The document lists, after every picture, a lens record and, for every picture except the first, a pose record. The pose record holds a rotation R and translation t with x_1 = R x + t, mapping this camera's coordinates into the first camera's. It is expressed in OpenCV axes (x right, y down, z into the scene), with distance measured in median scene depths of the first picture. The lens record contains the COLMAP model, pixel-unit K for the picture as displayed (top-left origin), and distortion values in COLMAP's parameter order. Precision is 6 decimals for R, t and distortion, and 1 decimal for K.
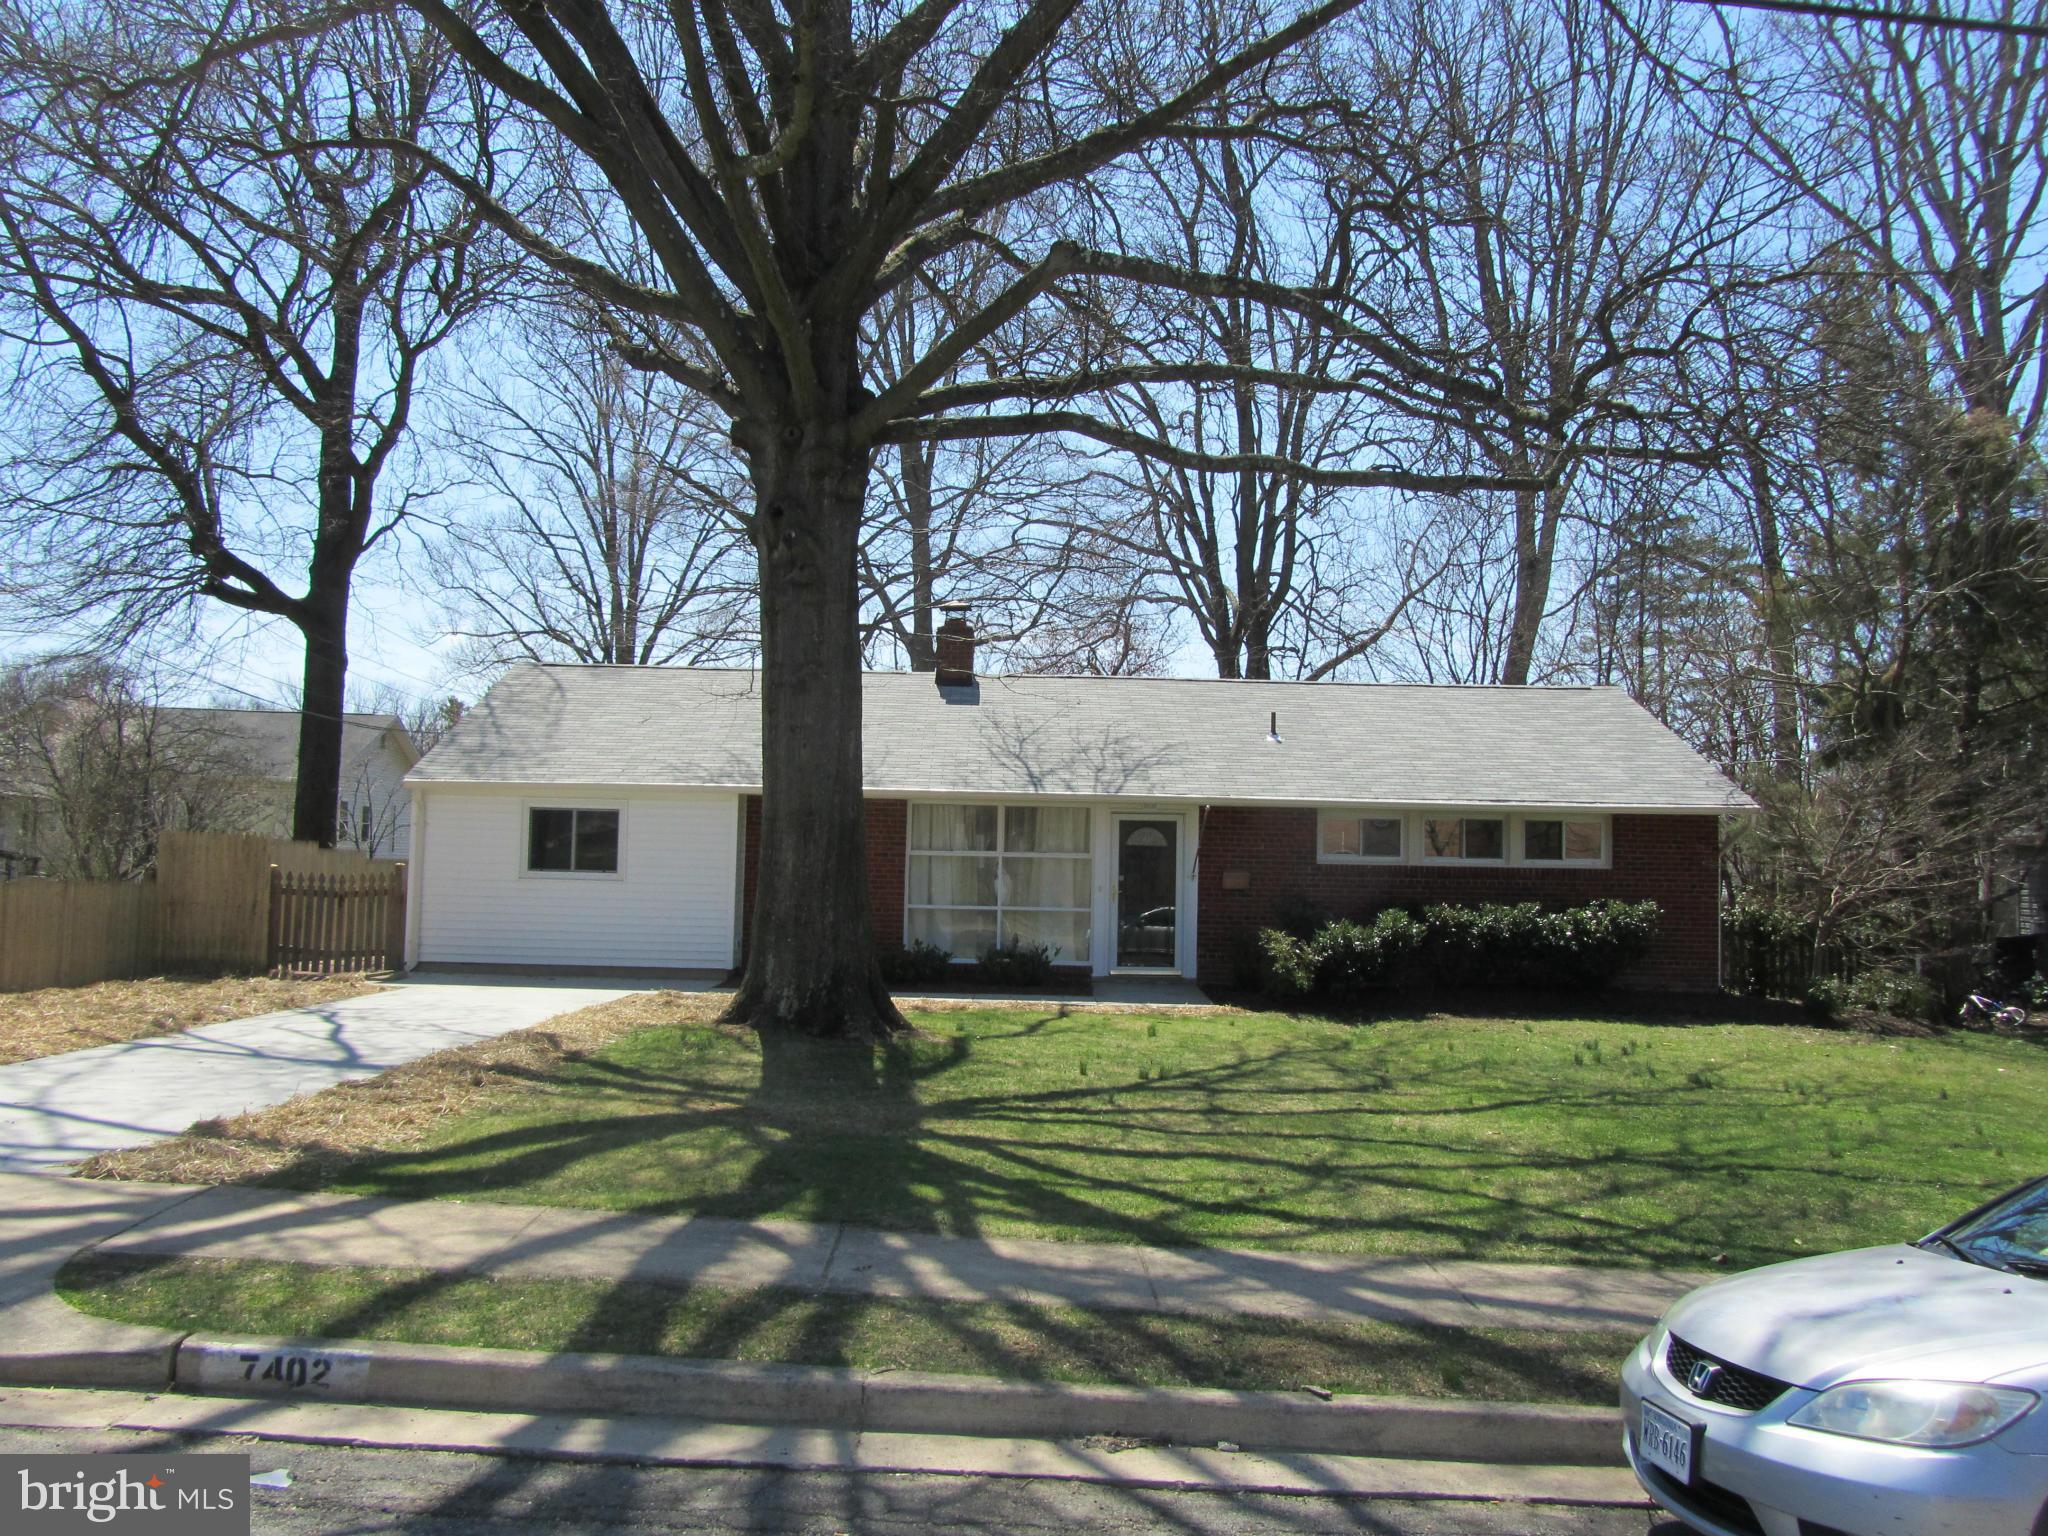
lens RADIAL K [[1676.1, 0, 1034.8], [0, 1676.1, 756.8], [0, 0, 1]] dist [-0.050789, 0.022452]
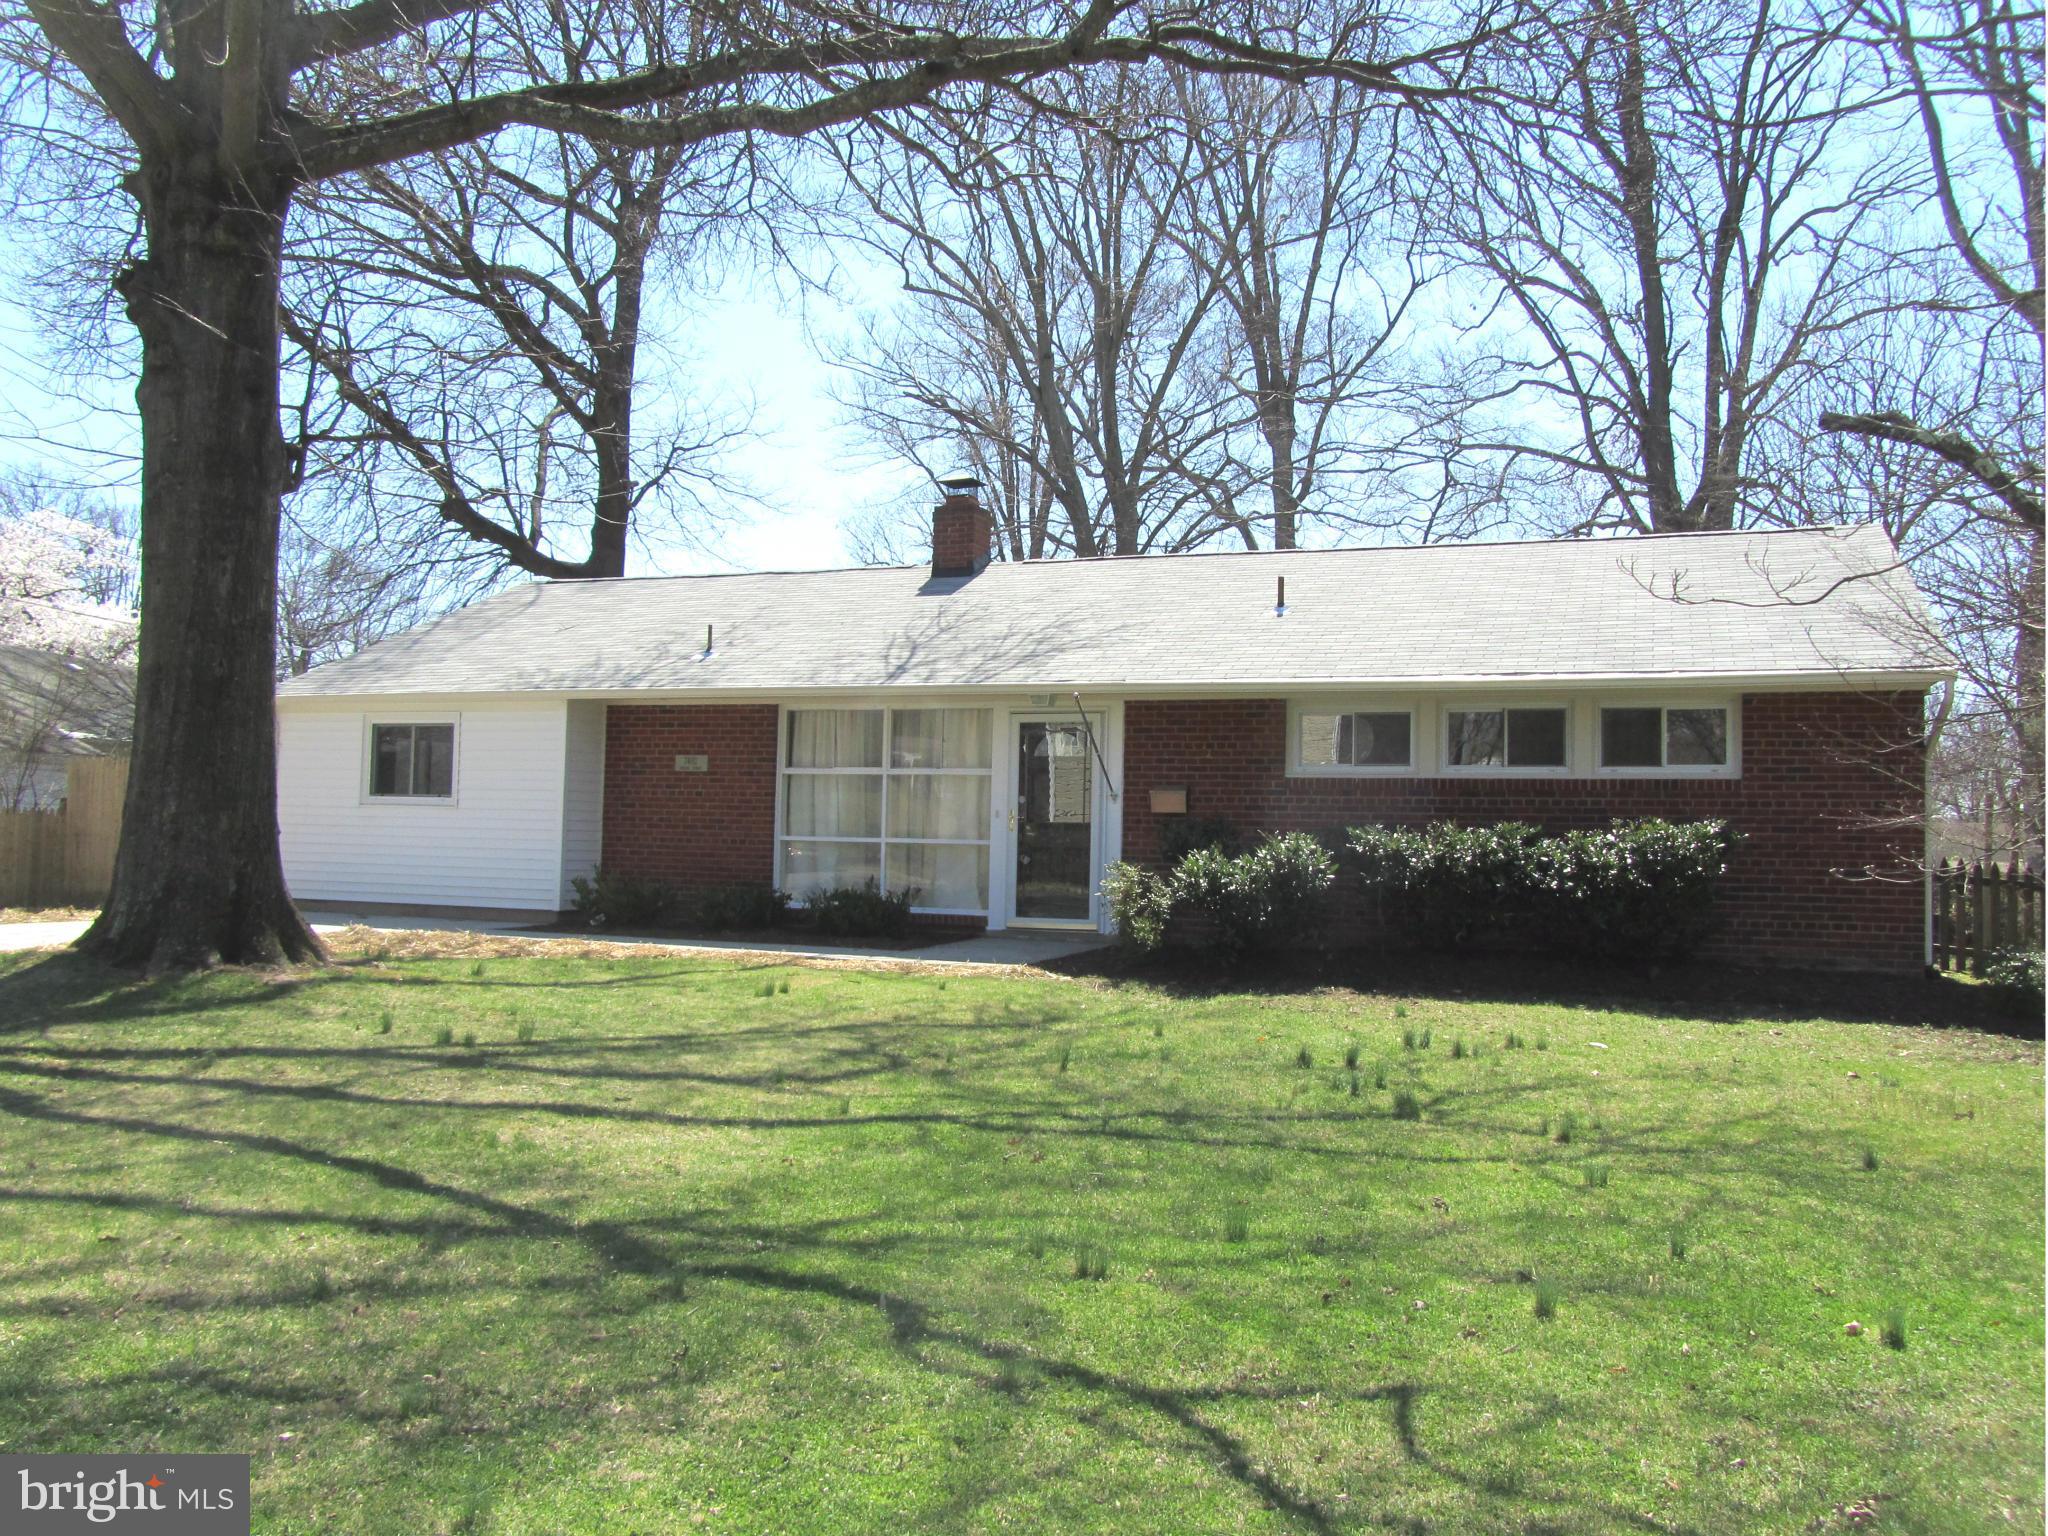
lens RADIAL K [[1676.1, 0, 1034.8], [0, 1676.1, 756.8], [0, 0, 1]] dist [-0.050789, 0.022452]
pose [[0.927397, -0.020067, -0.373539, 0.337884], [0.021161, 0.999775, -0.001174, 0.054260], [0.373479, -0.006815, 0.927614, 0.305836]]
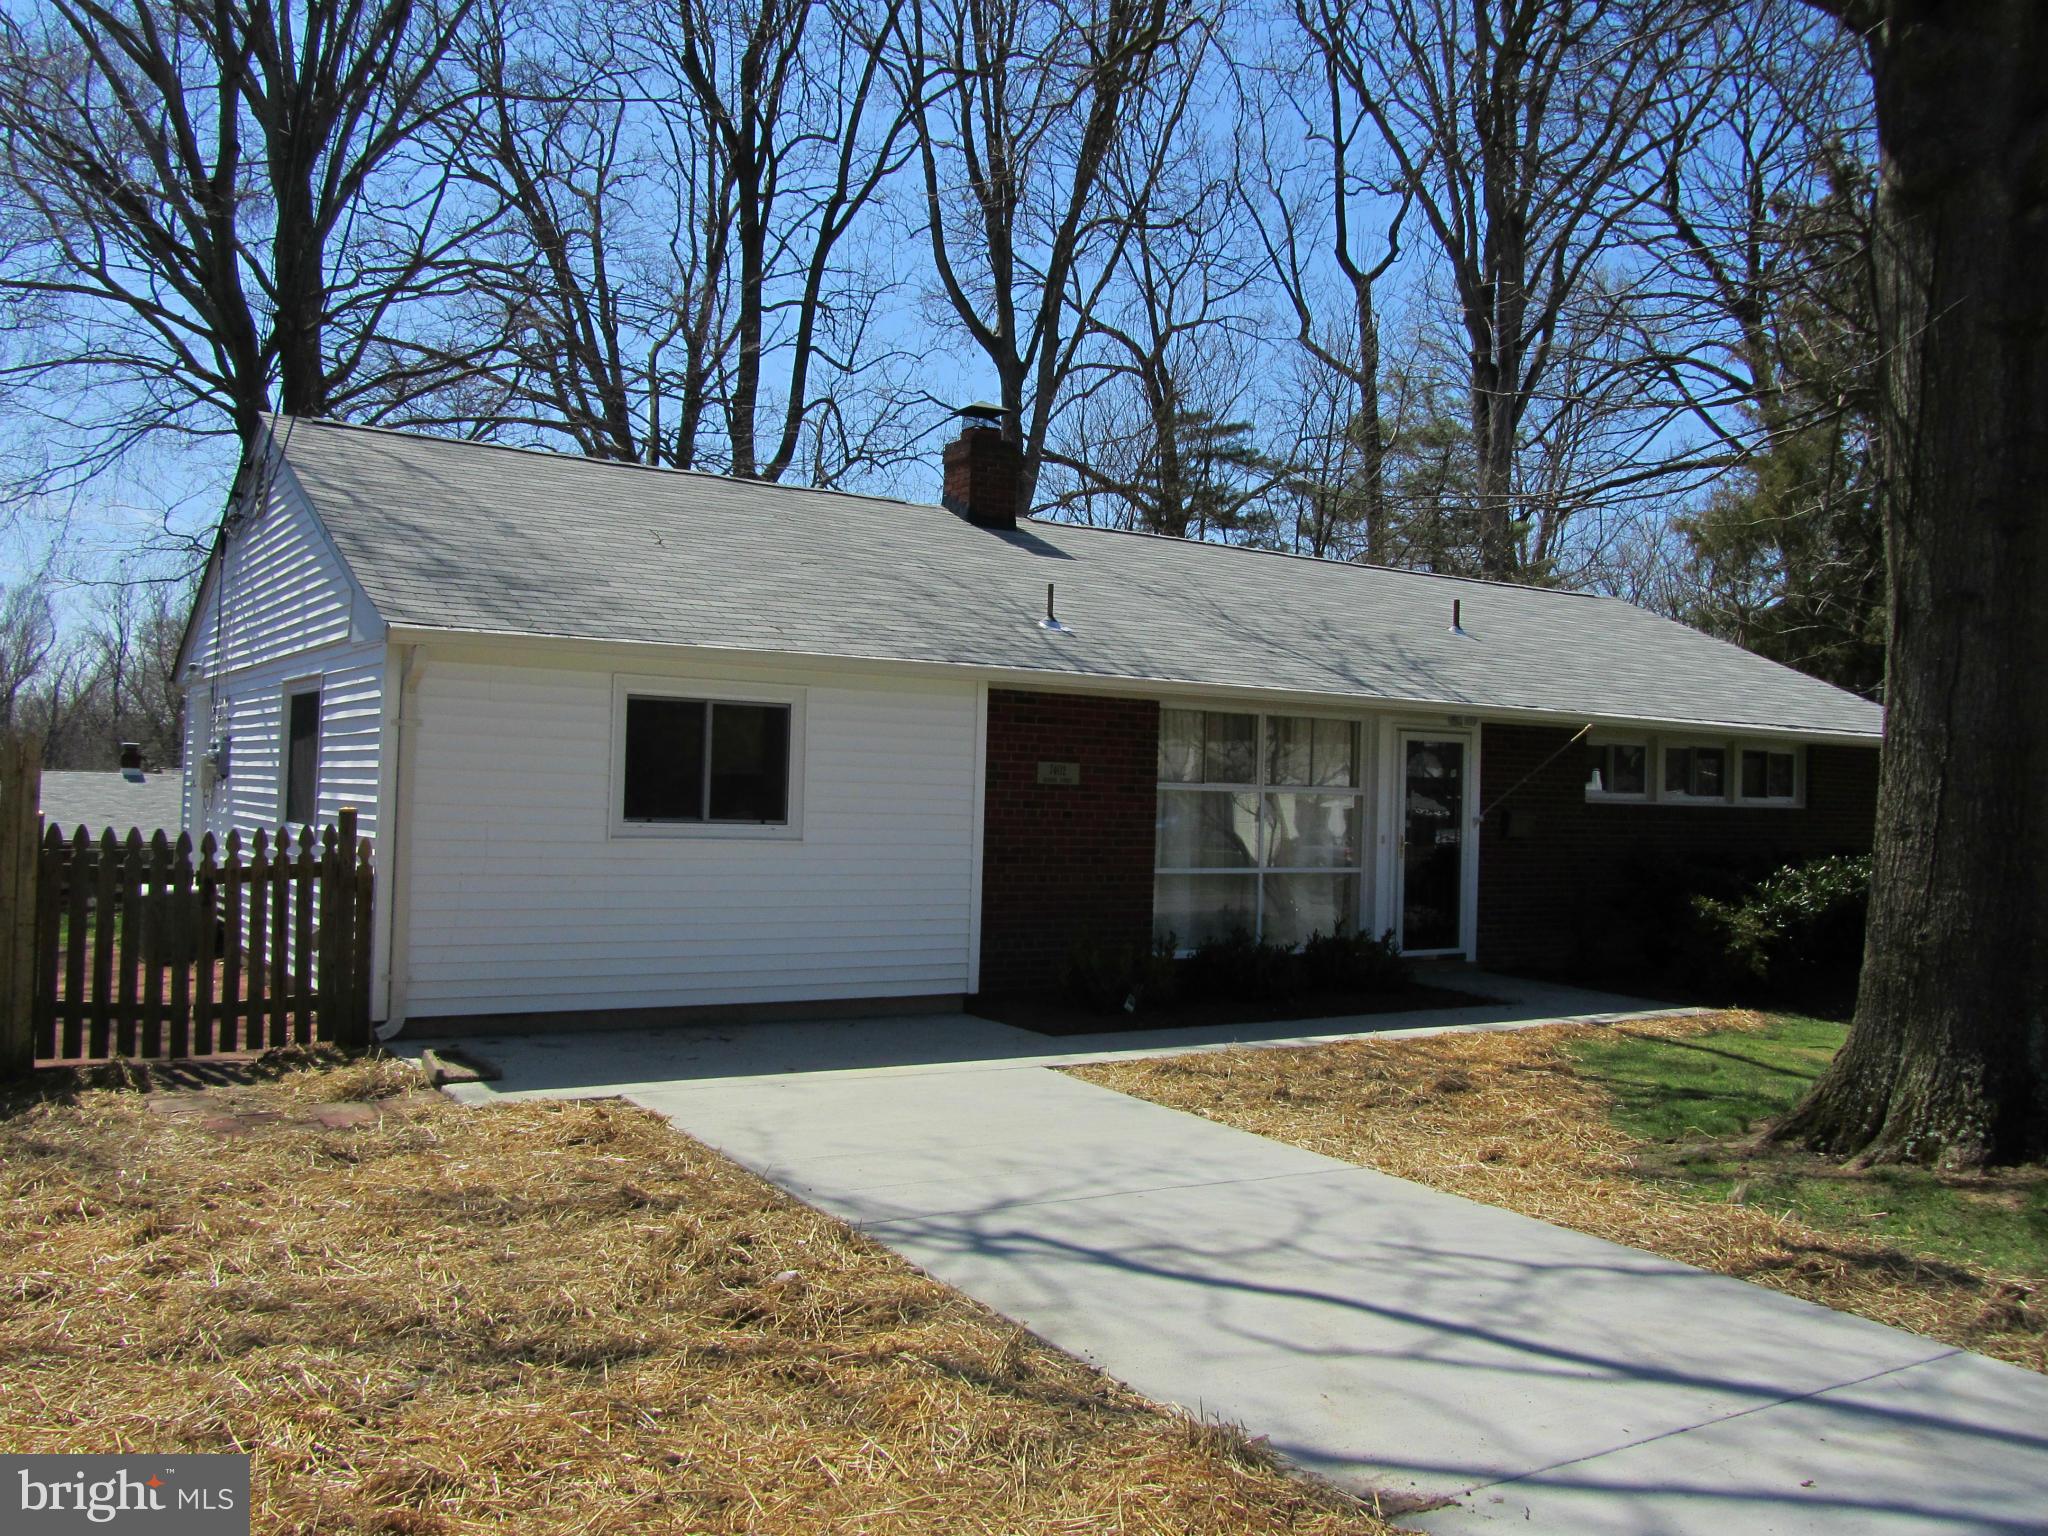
lens RADIAL K [[1676.1, 0, 1034.8], [0, 1676.1, 756.8], [0, 0, 1]] dist [-0.050789, 0.022452]
pose [[0.846350, 0.013724, 0.532451, -0.449176], [-0.042478, 0.998223, 0.041791, 0.022233], [-0.530931, -0.057988, 0.845429, 0.497367]]
